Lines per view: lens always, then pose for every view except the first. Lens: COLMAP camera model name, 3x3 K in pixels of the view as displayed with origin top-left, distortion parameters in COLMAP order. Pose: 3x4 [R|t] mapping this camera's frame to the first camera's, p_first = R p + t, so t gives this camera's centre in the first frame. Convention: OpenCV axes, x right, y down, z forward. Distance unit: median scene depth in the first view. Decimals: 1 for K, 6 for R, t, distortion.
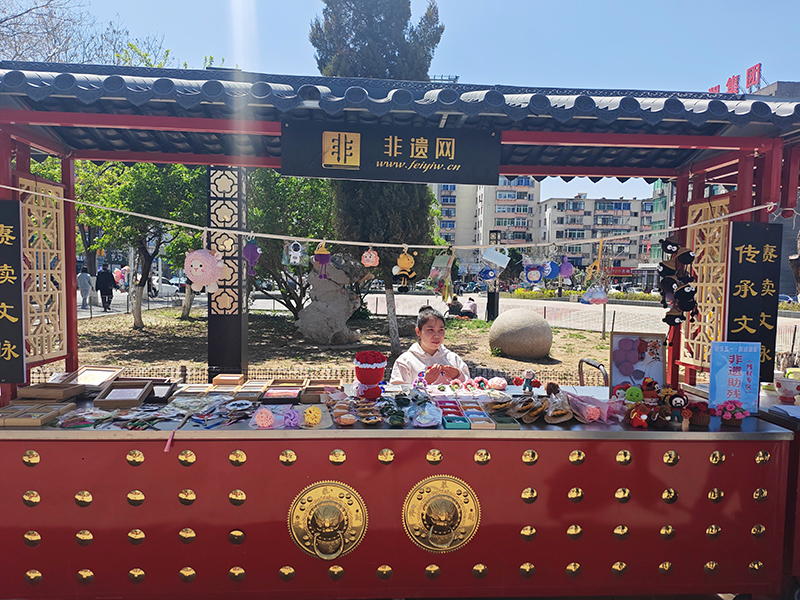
lens RADIAL K [[555.6, 0, 401.8], [0, 555.6, 303.4], [0, 0, 1]] dist [0.028052, -0.014590]
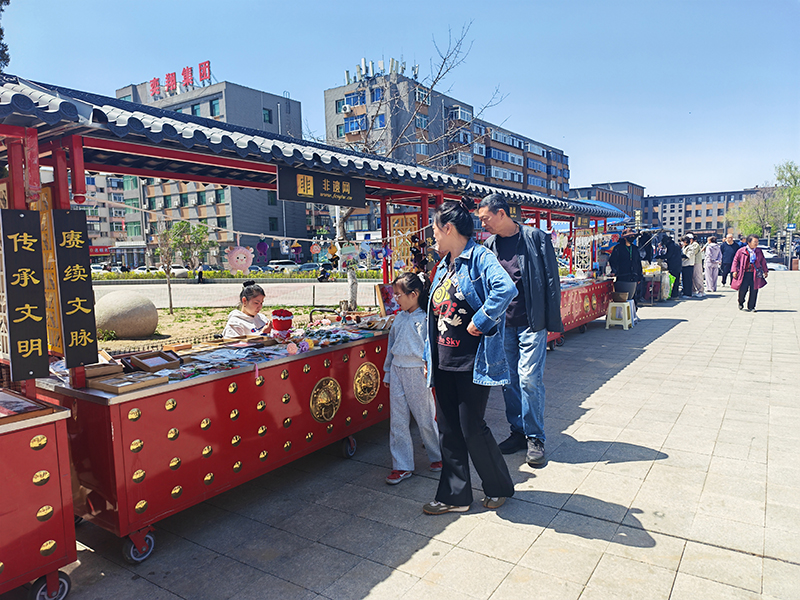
lens RADIAL K [[555.6, 0, 400.0], [0, 555.6, 298.2], [0, 0, 1]] dist [0.028052, -0.014590]
pose [[0.646283, -0.082977, 0.758573, 0.284473], [0.060378, 0.996514, 0.057563, -0.006334], [-0.760706, 0.008599, 0.649040, -0.151681]]
